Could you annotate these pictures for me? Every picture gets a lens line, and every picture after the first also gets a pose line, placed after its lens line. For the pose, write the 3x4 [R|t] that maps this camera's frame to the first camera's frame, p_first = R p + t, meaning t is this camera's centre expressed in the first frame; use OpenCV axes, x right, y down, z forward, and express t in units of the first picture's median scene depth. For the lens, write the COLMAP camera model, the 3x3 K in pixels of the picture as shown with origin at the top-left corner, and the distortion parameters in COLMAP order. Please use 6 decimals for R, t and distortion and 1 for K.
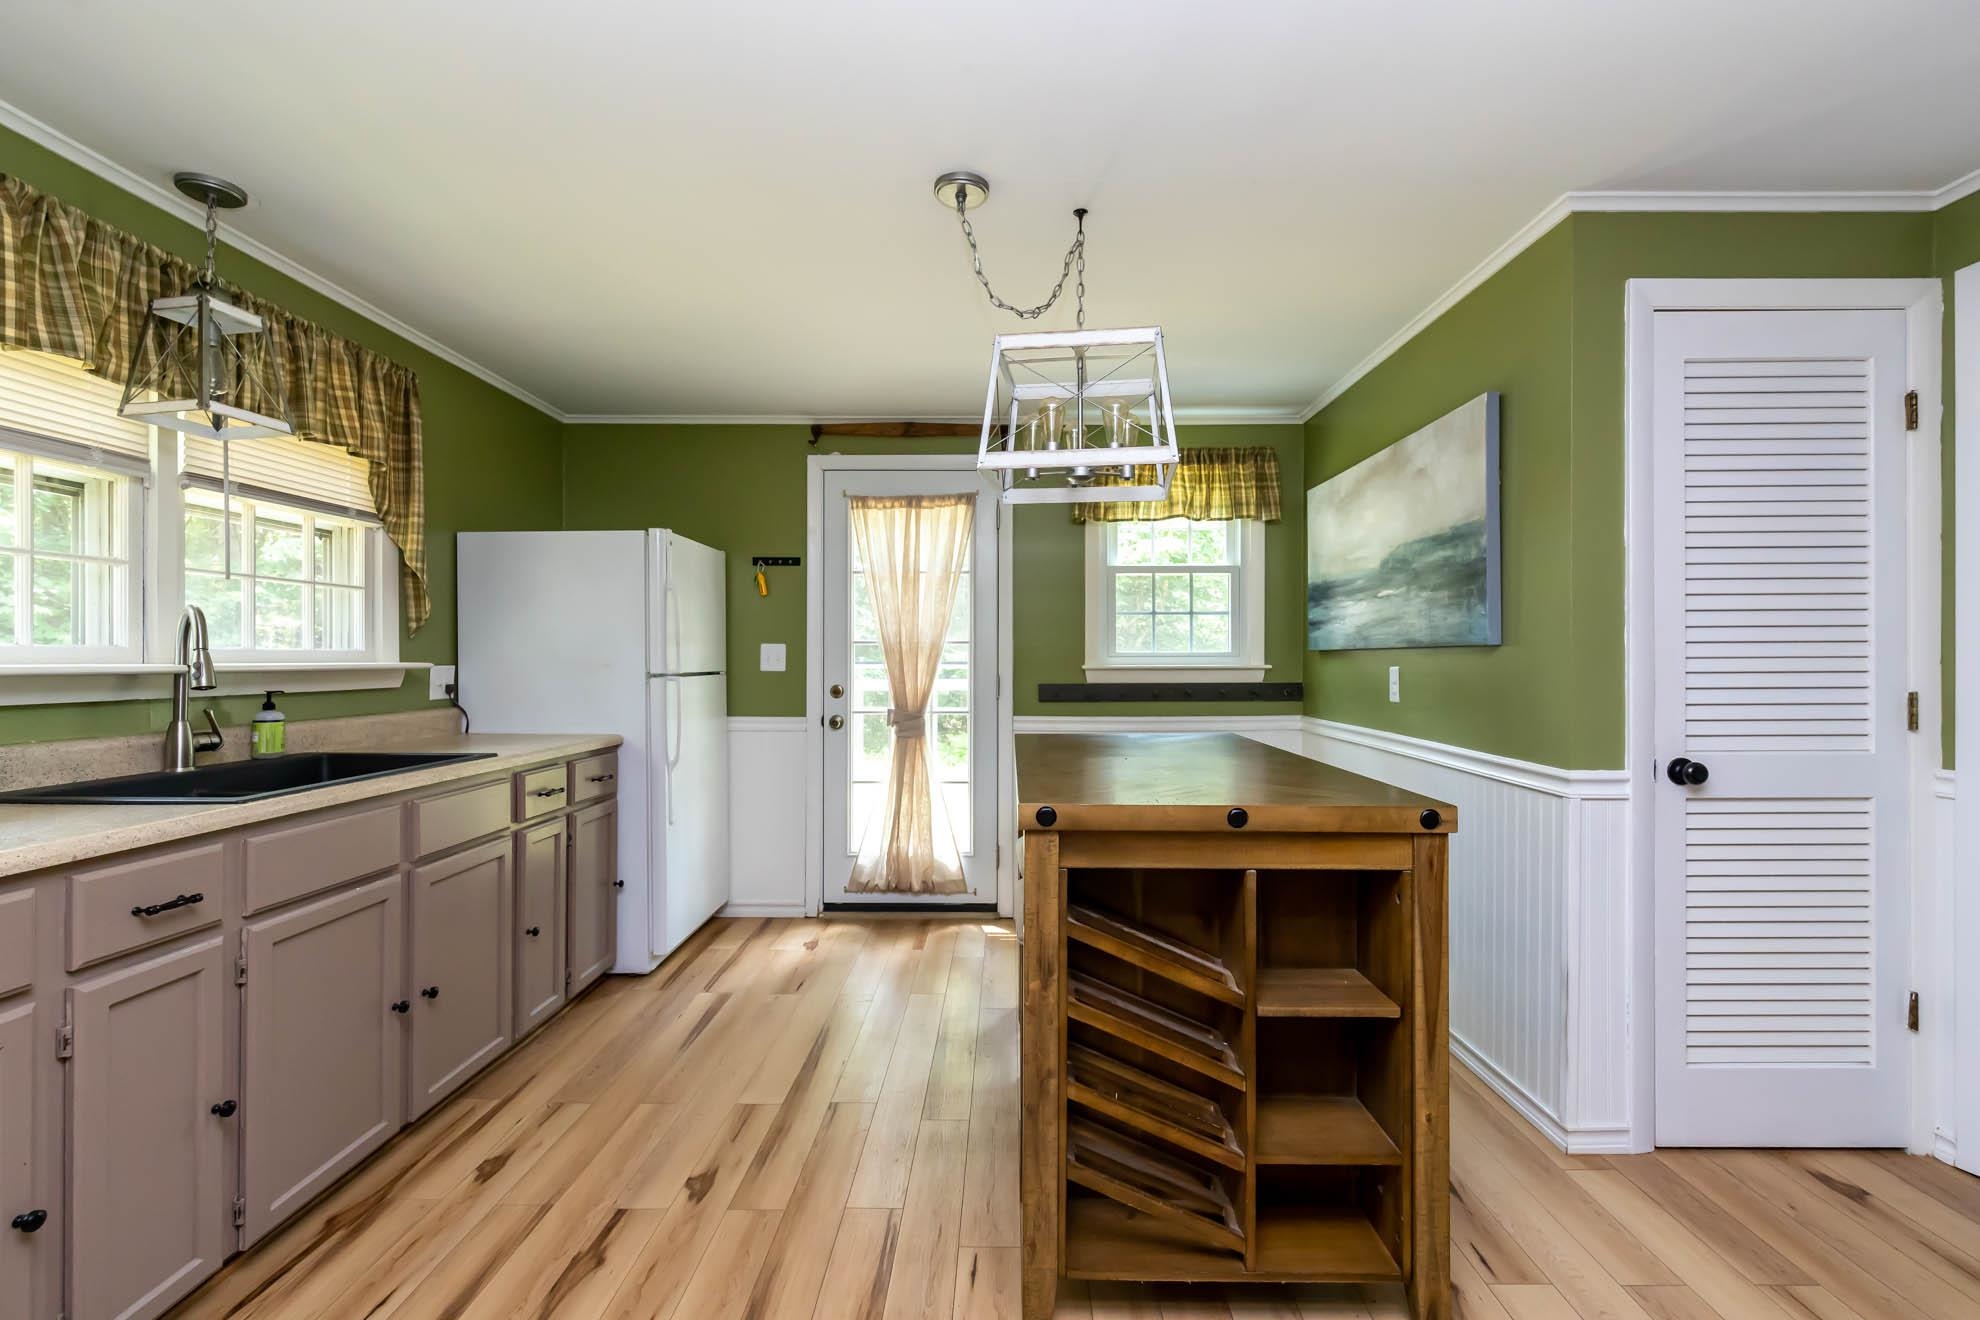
lens RADIAL K [[866.5, 0, 994.6], [0, 866.5, 656.6], [0, 0, 1]] dist [0.008210, -0.000968]
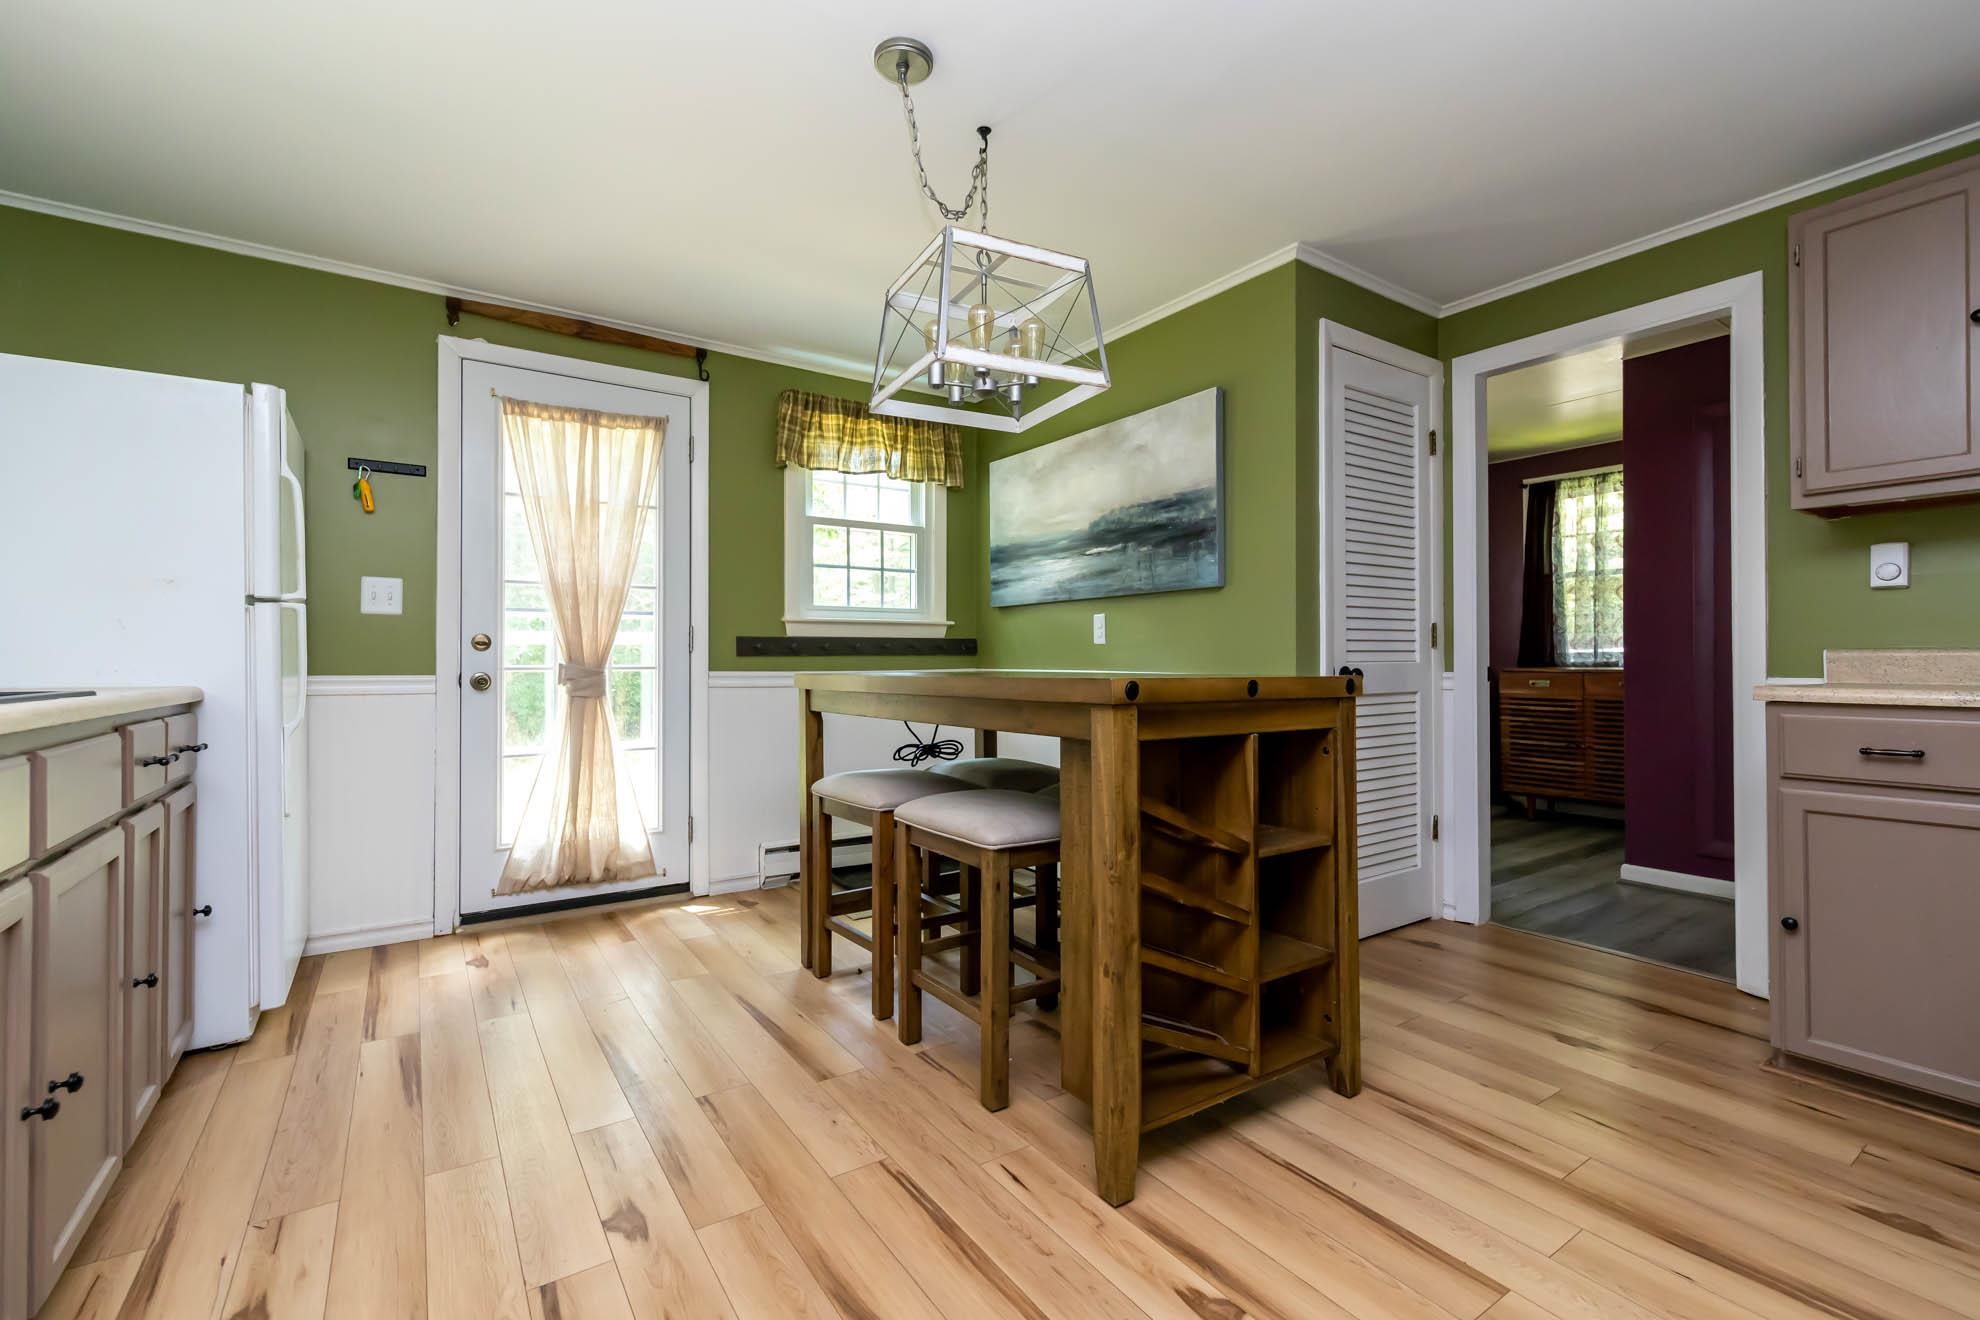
lens RADIAL K [[866.5, 0, 981.3], [0, 866.5, 651.8], [0, 0, 1]] dist [0.008210, -0.000968]
pose [[0.824113, 0.005586, 0.566398, -0.262482], [-0.000879, 0.999963, -0.008583, 0.056862], [-0.566425, 0.006575, 0.824087, 0.096237]]
